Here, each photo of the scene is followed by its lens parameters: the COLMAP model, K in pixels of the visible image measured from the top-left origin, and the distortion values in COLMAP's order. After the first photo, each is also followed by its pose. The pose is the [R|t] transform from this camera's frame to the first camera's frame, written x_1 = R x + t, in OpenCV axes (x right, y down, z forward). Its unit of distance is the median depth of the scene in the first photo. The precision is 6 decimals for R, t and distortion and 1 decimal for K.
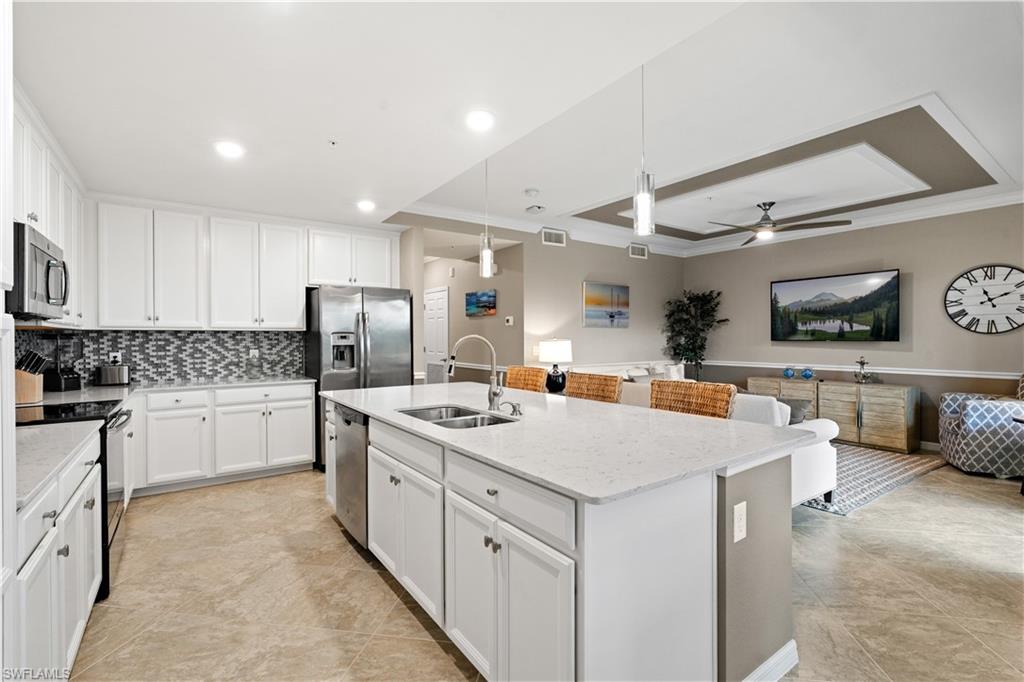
lens RADIAL K [[466.1, 0, 508.1], [0, 466.1, 338.7], [0, 0, 1]] dist [-0.011243, 0.005104]
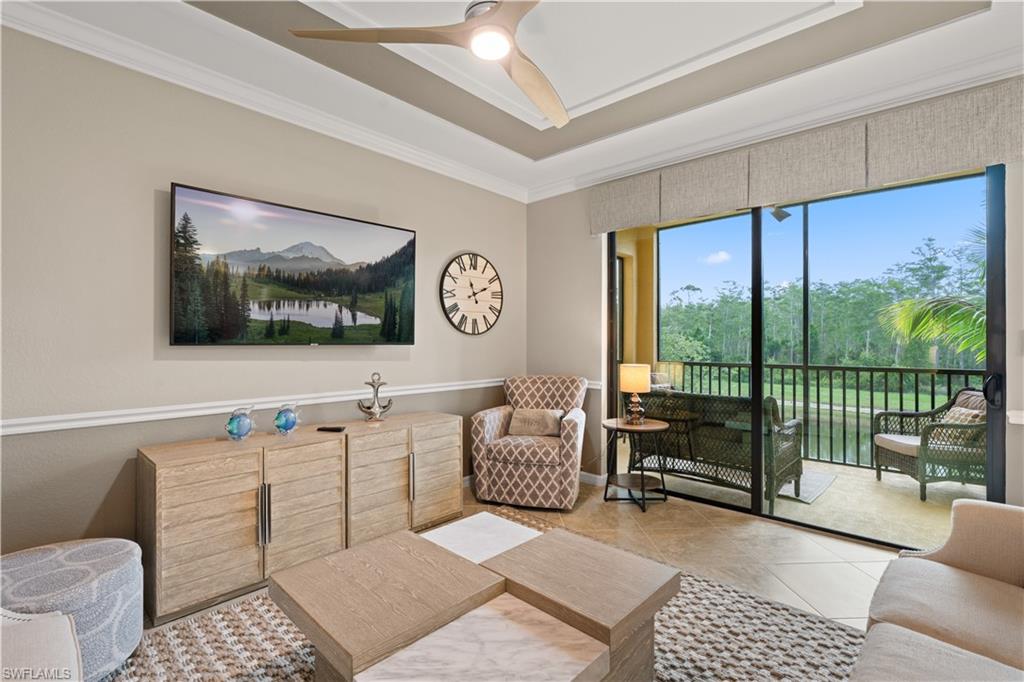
lens RADIAL K [[466.1, 0, 513.2], [0, 466.1, 335.4], [0, 0, 1]] dist [-0.011243, 0.005104]
pose [[-0.210626, 0.016287, 0.977431, 0.188980], [0.000876, 0.999864, -0.016472, 0.003484], [-0.977566, -0.002613, -0.210612, 1.000143]]
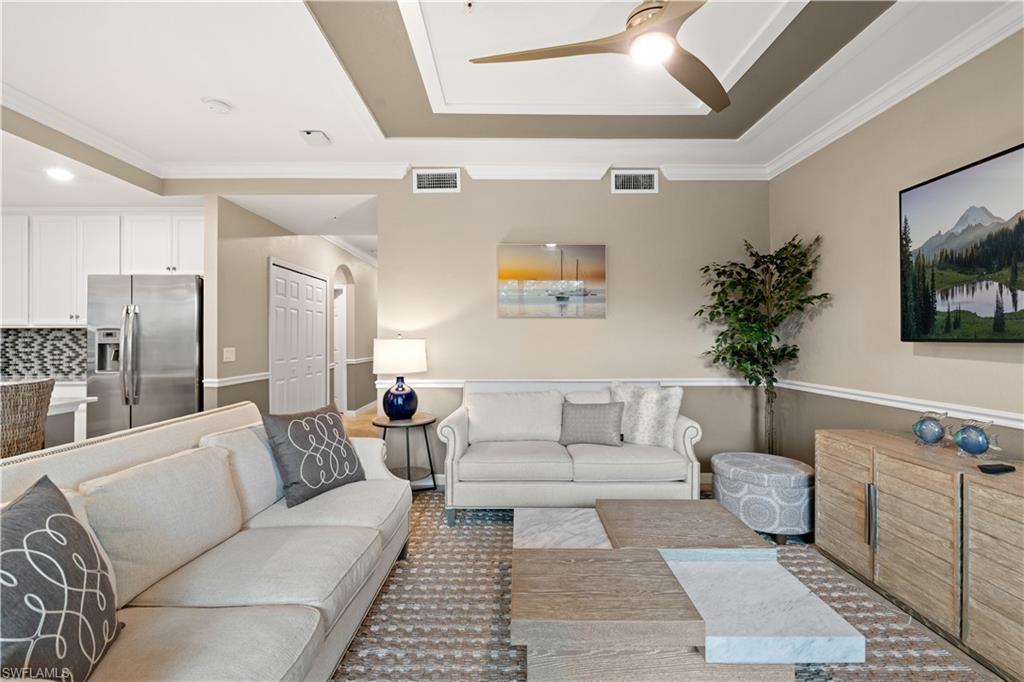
lens RADIAL K [[466.1, 0, 514.9], [0, 466.1, 335.3], [0, 0, 1]] dist [-0.011243, 0.005104]
pose [[0.826190, -0.001789, -0.563389, 0.632985], [-0.001176, 0.999987, -0.004900, 0.001639], [0.563391, 0.004711, 0.826177, 0.602172]]
